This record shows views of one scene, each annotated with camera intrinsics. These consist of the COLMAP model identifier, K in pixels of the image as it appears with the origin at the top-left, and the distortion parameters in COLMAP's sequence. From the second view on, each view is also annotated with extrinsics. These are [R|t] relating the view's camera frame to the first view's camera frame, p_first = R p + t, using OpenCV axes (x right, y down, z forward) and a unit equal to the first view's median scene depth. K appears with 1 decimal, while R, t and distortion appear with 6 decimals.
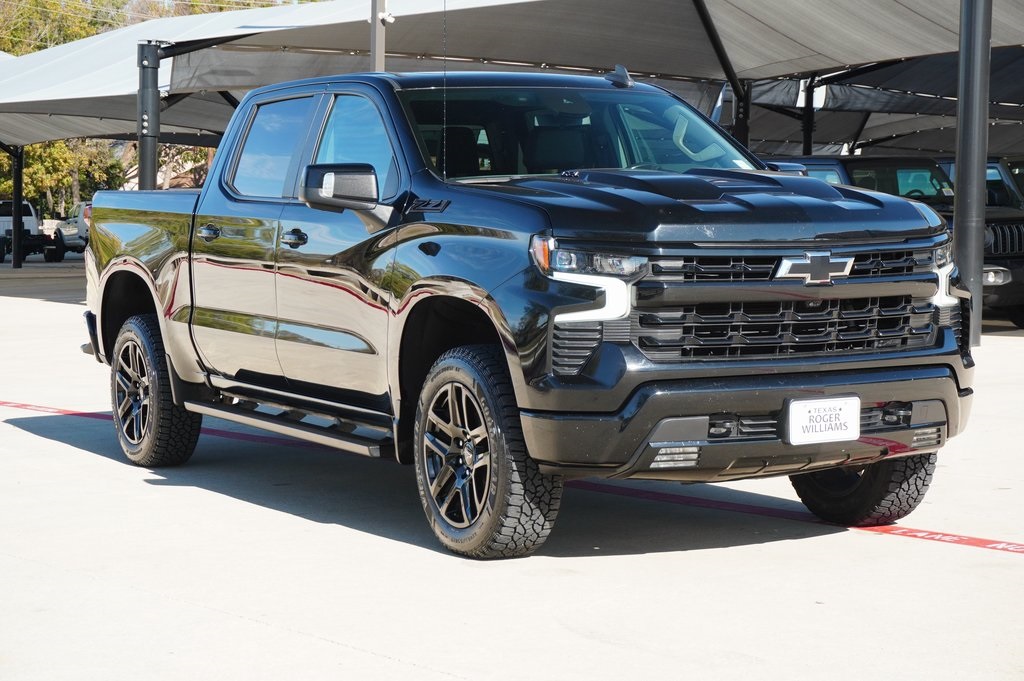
lens RADIAL K [[2082.1, 0, 506.4], [0, 2082.1, 338.1], [0, 0, 1]] dist [0.070915, 0.000000]
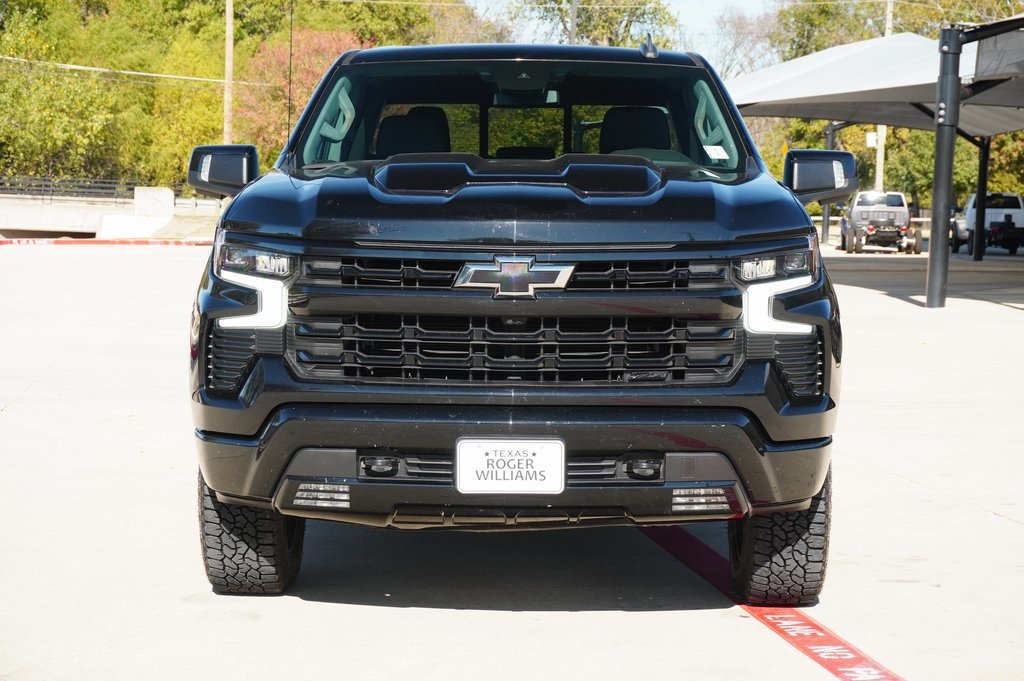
lens RADIAL K [[2082.1, 0, 510.6], [0, 2082.1, 341.9], [0, 0, 1]] dist [0.070915, 0.000000]
pose [[0.873383, 0.051955, -0.484254, 0.534665], [-0.049341, 0.998617, 0.018151, -0.022901], [0.484528, 0.008041, 0.874739, 0.292649]]
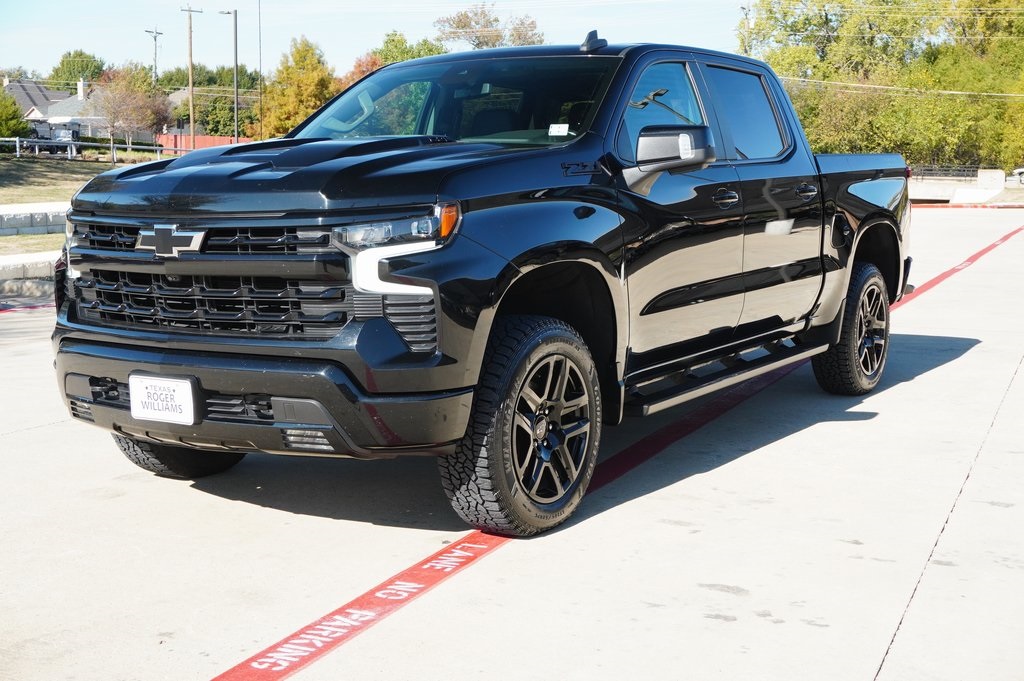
lens RADIAL K [[1287.1, 0, 512.7], [0, 1287.1, 342.3], [0, 0, 1]] dist [-0.013403, 0.000000]
pose [[0.490850, 0.114546, -0.863681, 0.736931], [-0.050119, 0.993390, 0.103265, -0.055972], [0.869801, -0.007400, 0.493346, 0.839573]]
